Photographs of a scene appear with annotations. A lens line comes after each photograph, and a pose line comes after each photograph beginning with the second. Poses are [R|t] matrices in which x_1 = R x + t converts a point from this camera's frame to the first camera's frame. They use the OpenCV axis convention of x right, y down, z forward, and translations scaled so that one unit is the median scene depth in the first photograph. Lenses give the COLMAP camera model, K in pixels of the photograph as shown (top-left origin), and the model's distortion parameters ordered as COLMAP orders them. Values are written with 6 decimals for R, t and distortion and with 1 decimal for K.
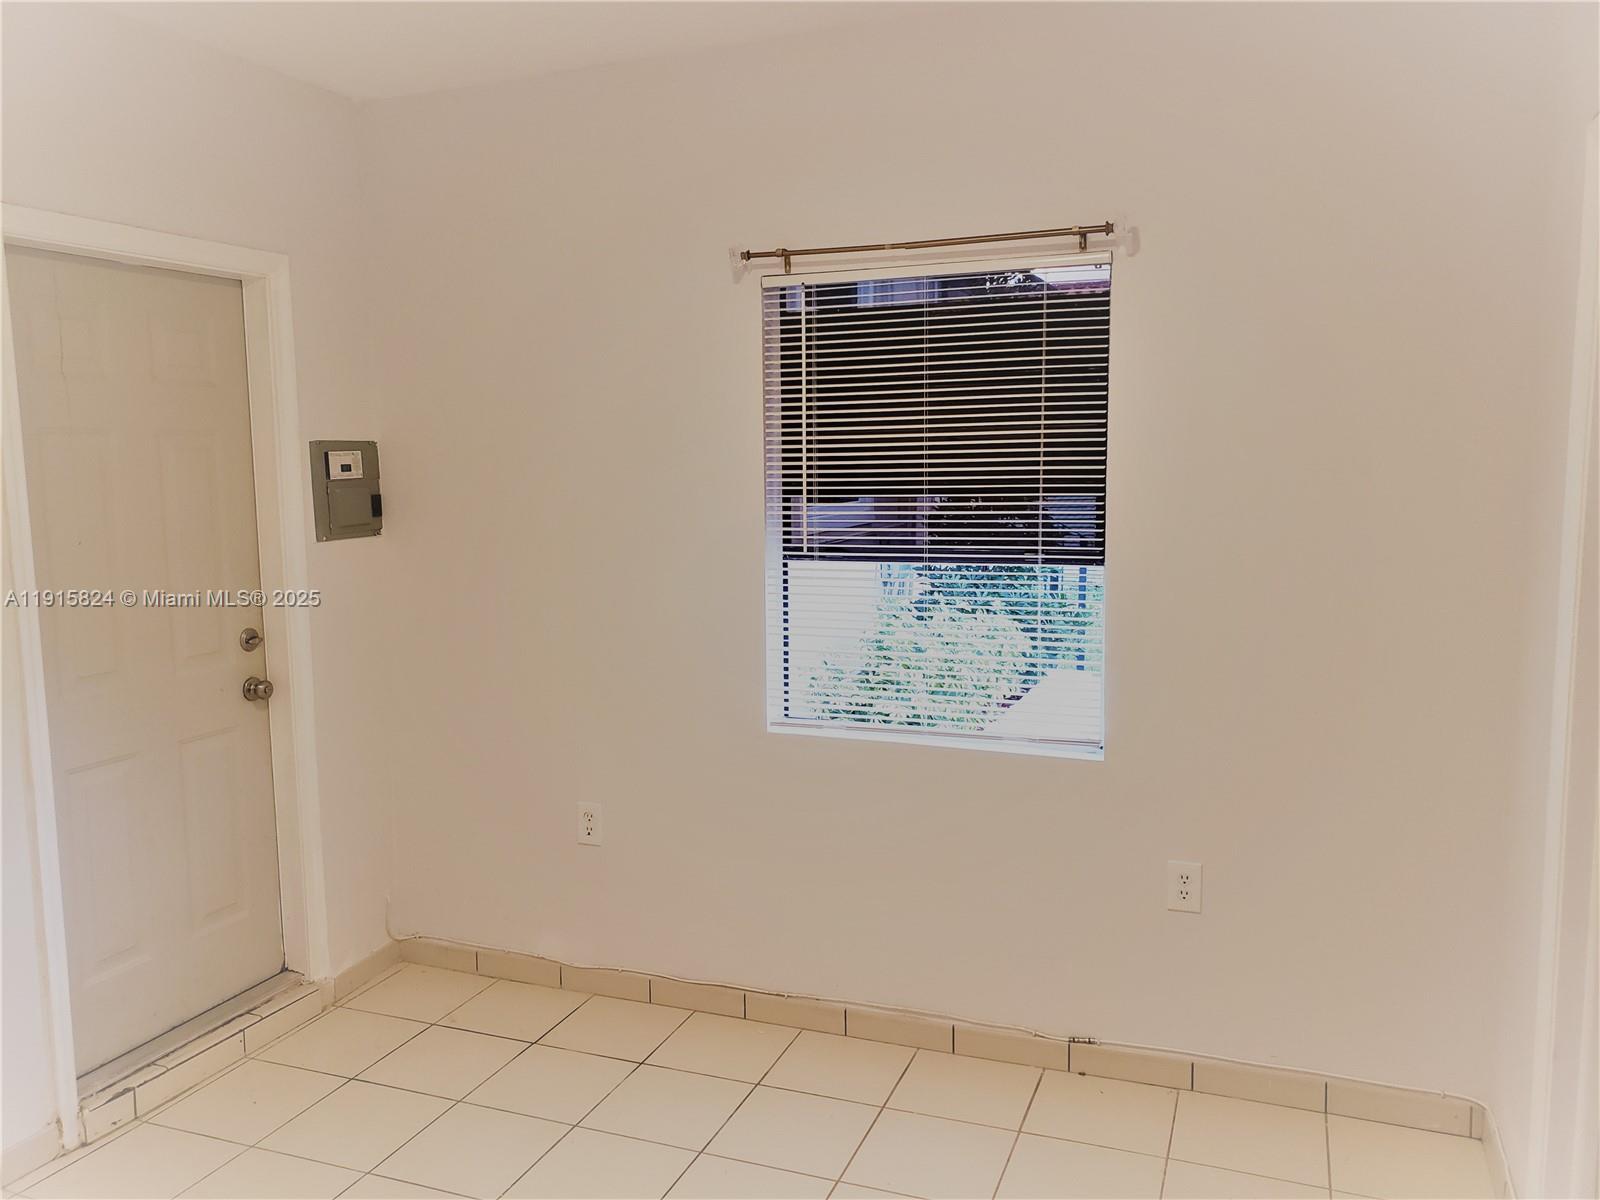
lens RADIAL K [[1235.0, 0, 800.0], [0, 1235.0, 600.0], [0, 0, 1]] dist [0.008457, 0.005469]
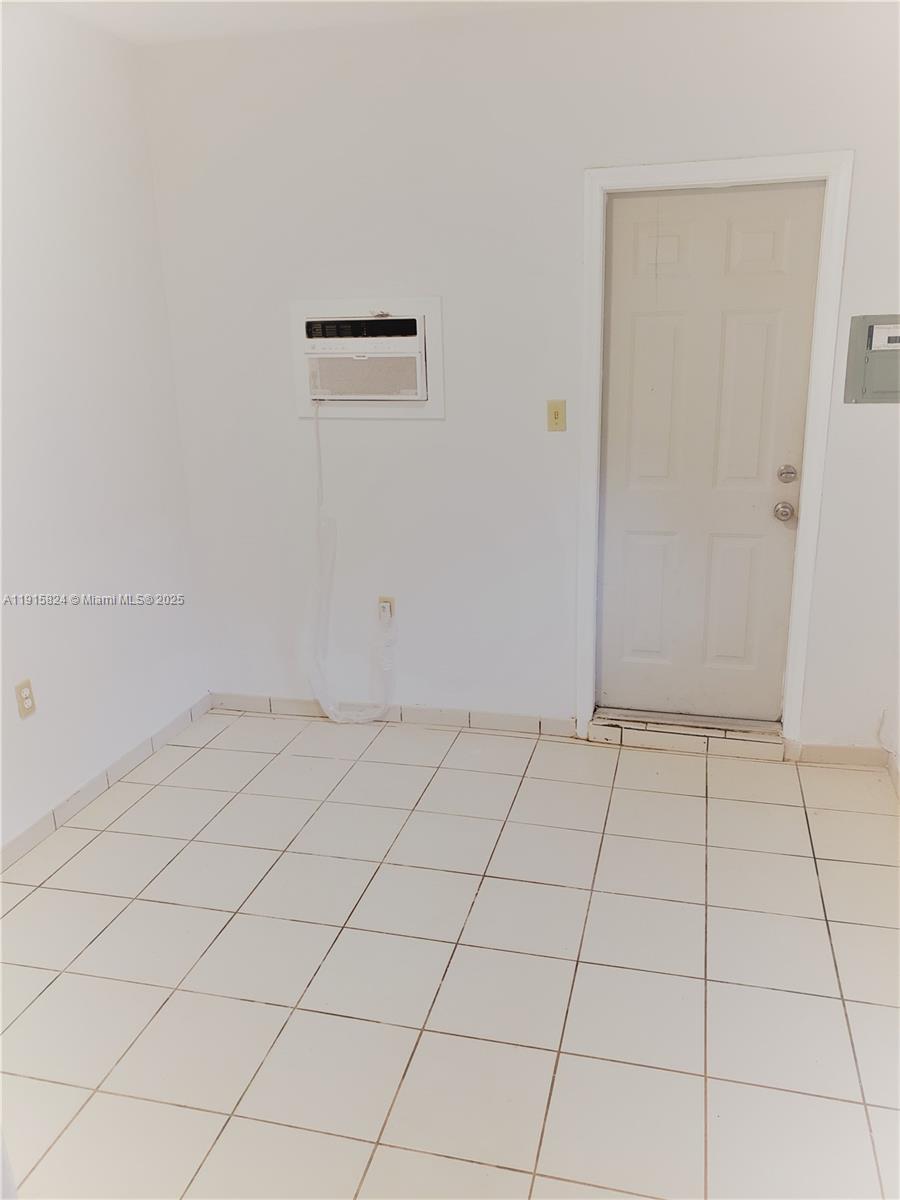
lens RADIAL K [[926.2, 0, 450.0], [0, 926.2, 600.0], [0, 0, 1]] dist [0.008457, 0.005469]
pose [[0.121434, 0.290108, -0.949258, 0.481303], [-0.099241, 0.955092, 0.279195, -0.078667], [0.987626, 0.060302, 0.144771, 0.502913]]
